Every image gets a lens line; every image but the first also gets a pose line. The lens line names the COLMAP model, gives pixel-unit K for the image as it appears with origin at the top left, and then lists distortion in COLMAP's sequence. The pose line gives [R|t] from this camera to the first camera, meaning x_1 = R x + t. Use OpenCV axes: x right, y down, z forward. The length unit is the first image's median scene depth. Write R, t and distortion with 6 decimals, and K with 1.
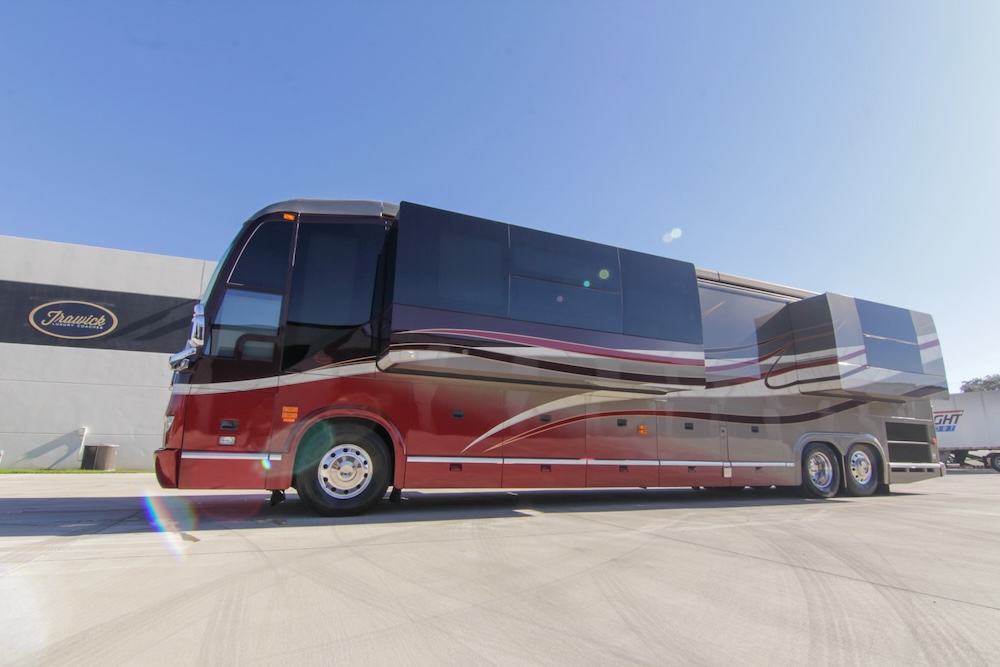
lens RADIAL K [[510.4, 0, 500.0], [0, 510.4, 333.5], [0, 0, 1]] dist [-0.001663, -0.018182]
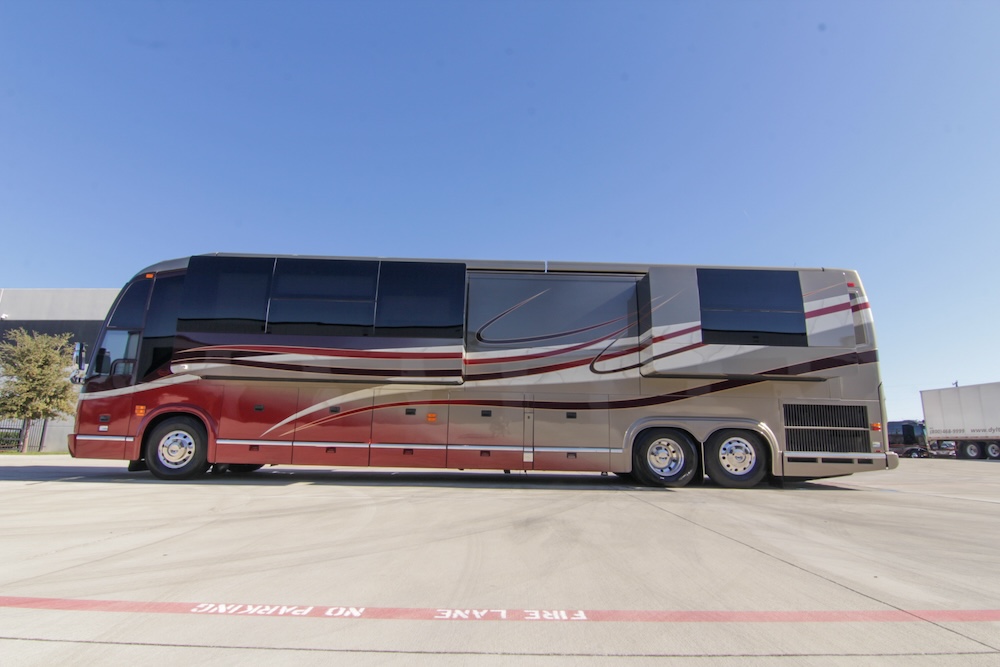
lens RADIAL K [[510.4, 0, 500.0], [0, 510.4, 333.5], [0, 0, 1]] dist [-0.001663, -0.018182]
pose [[0.920600, -0.078547, -0.382525, 0.870458], [0.085848, 0.996306, 0.002026, 0.015593], [0.380953, -0.034704, 0.923943, 0.027866]]
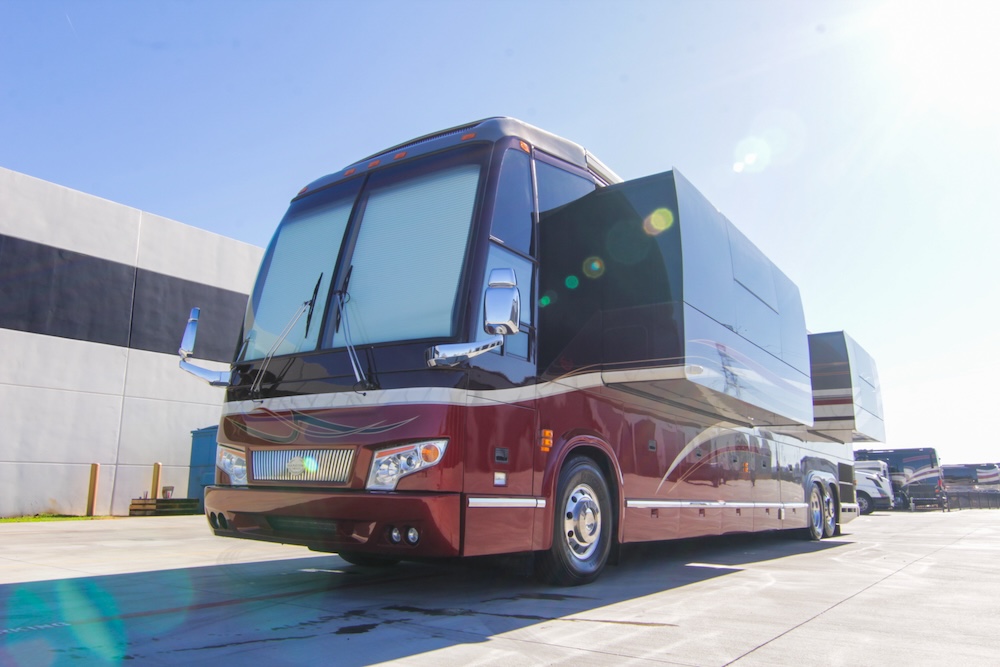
lens RADIAL K [[728.7, 0, 500.0], [0, 728.7, 333.5], [0, 0, 1]] dist [-0.008319, -0.000665]
pose [[0.856025, 0.109405, 0.505224, -0.745899], [-0.119522, 0.992753, -0.012467, 0.026048], [-0.502927, -0.049713, 0.862898, 0.143452]]
